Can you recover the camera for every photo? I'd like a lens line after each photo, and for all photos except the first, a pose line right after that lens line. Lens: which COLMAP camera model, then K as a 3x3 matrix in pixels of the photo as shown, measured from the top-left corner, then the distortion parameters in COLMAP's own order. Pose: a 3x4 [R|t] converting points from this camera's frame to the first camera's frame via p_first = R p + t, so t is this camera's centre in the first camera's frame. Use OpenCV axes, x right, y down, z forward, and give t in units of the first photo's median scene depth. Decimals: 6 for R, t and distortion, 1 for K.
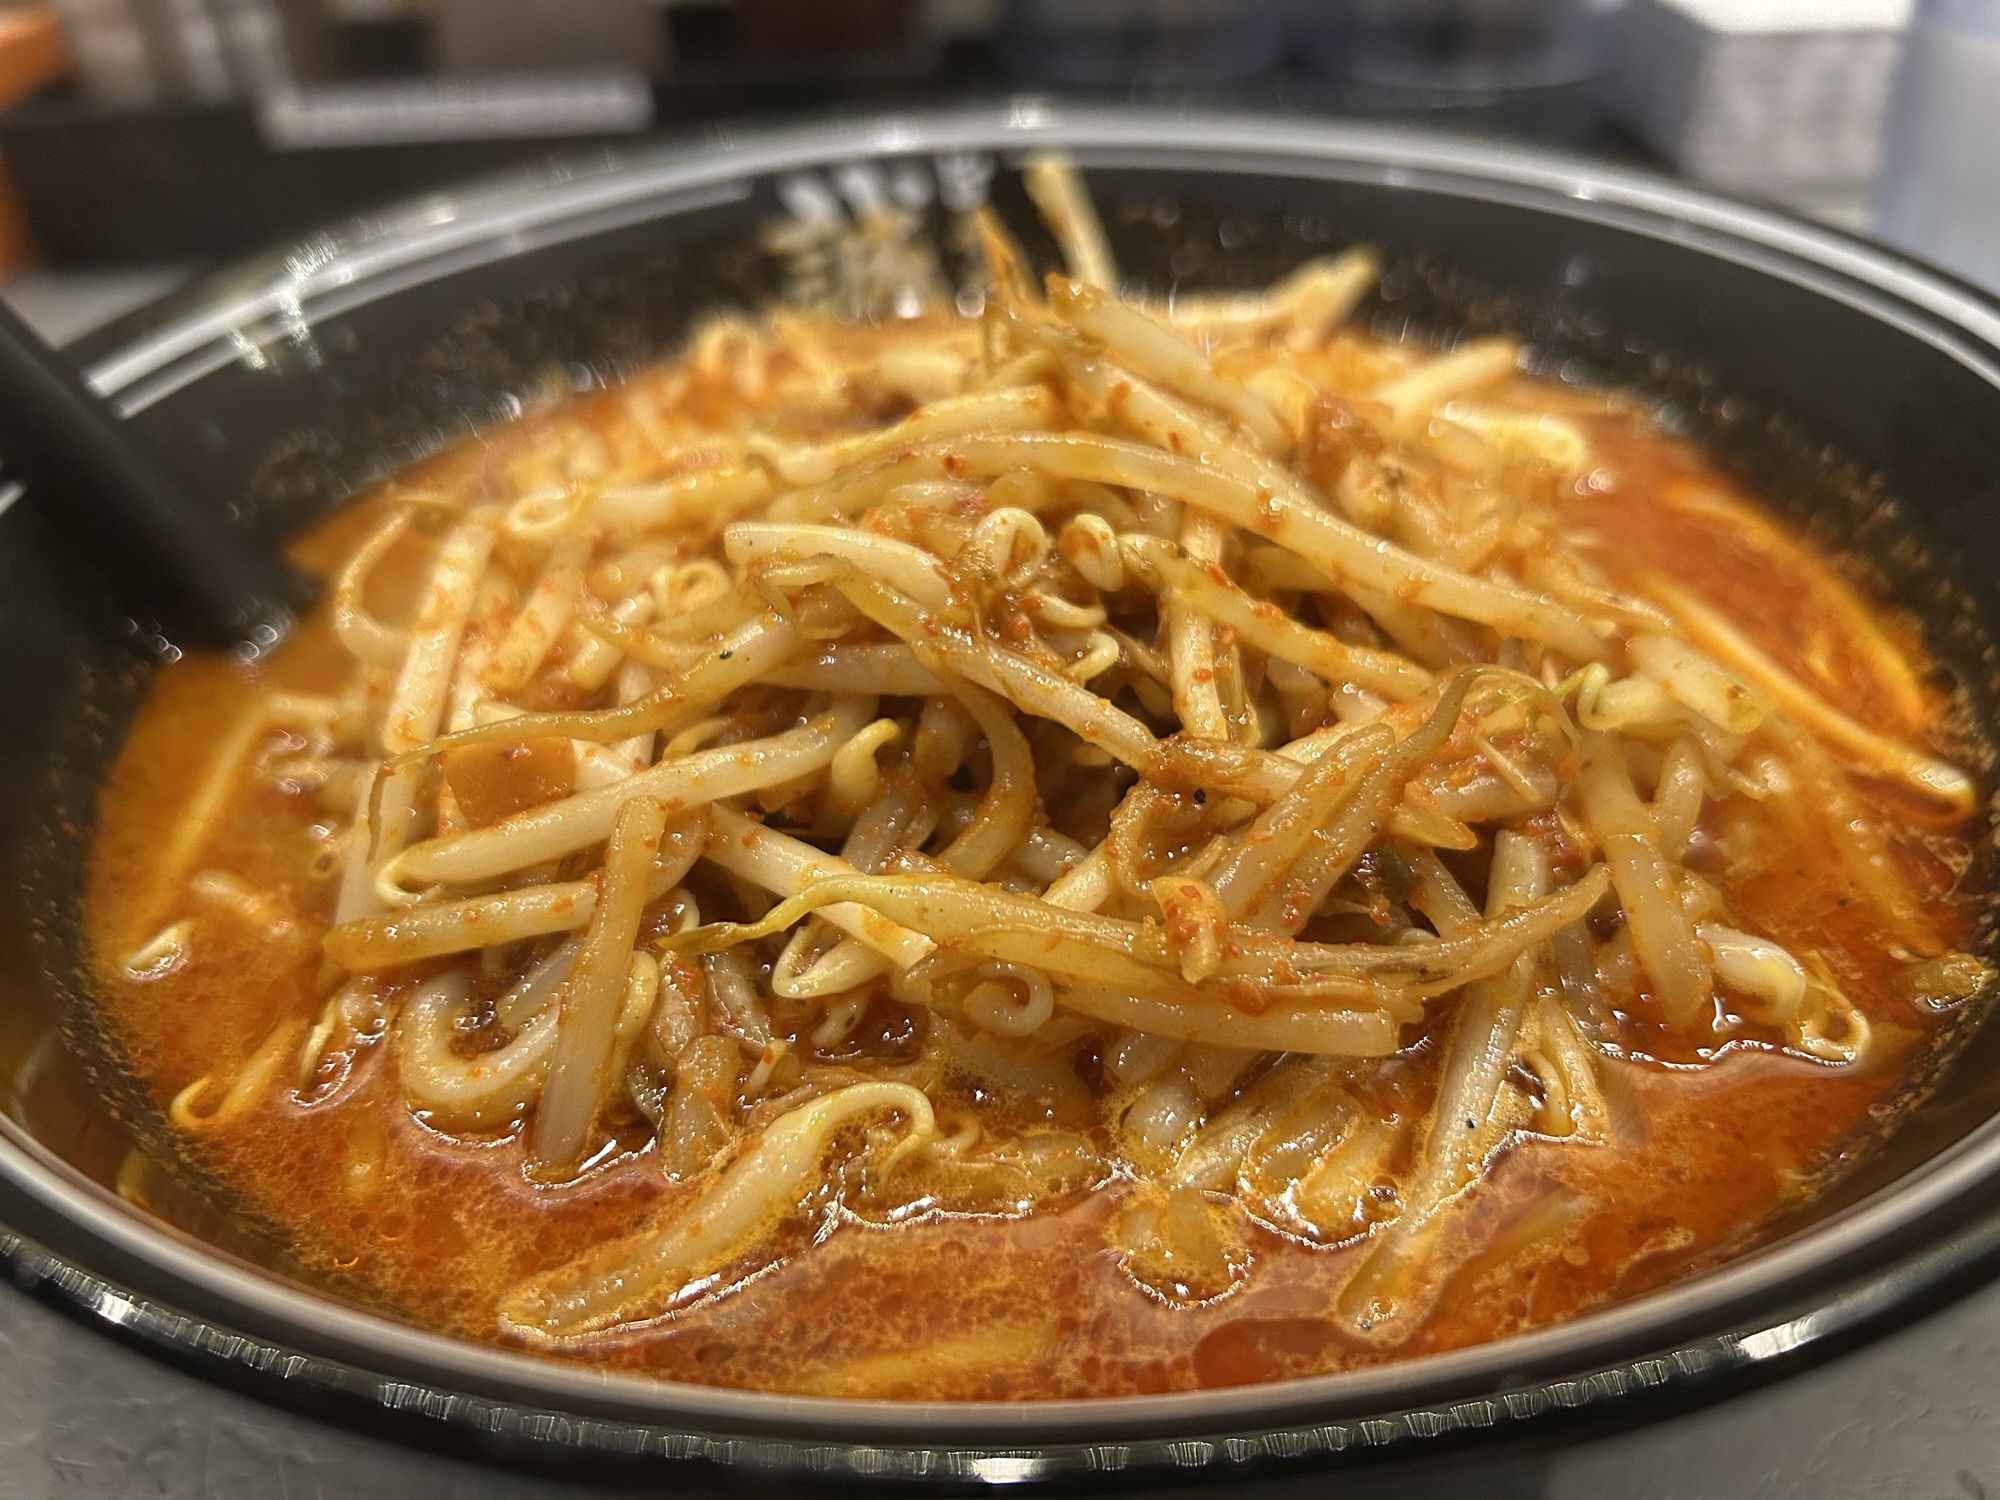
lens RADIAL K [[1713.1, 0, 1000.0], [0, 1713.1, 750.0], [0, 0, 1]] dist [-0.016006, -0.008314]
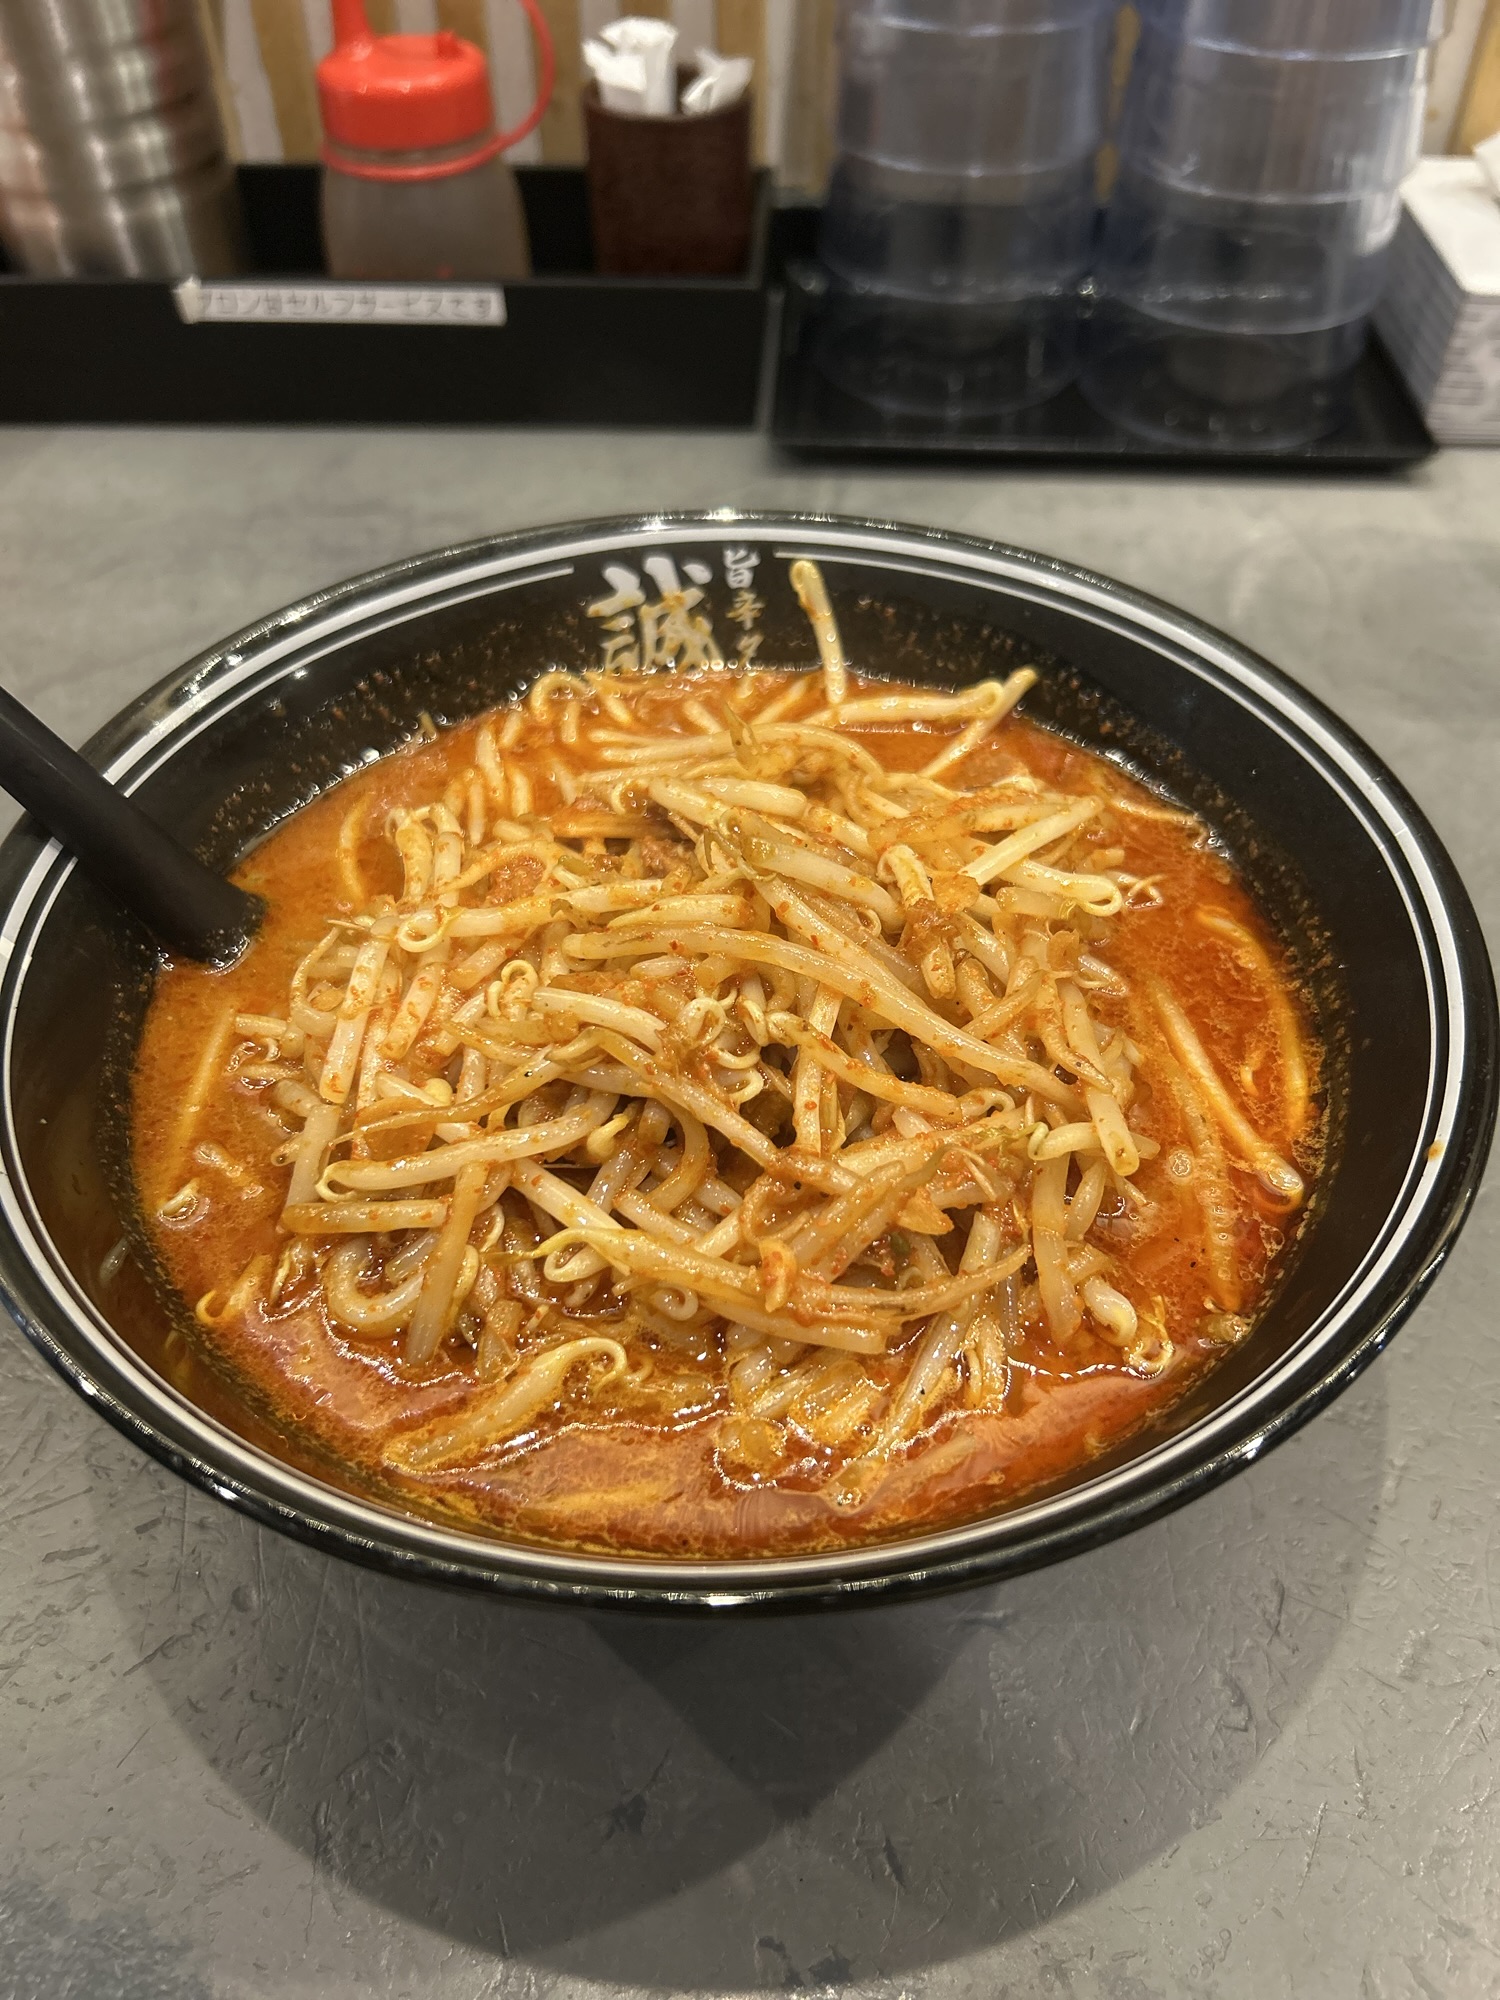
lens RADIAL K [[1622.2, 0, 744.2], [0, 1622.2, 996.9], [0, 0, 1]] dist [0.038341, -0.042733]
pose [[0.996317, 0.081506, -0.026649, 0.089636], [-0.077636, 0.989325, 0.123325, -0.348198], [0.036416, -0.120802, 0.992009, -0.583641]]
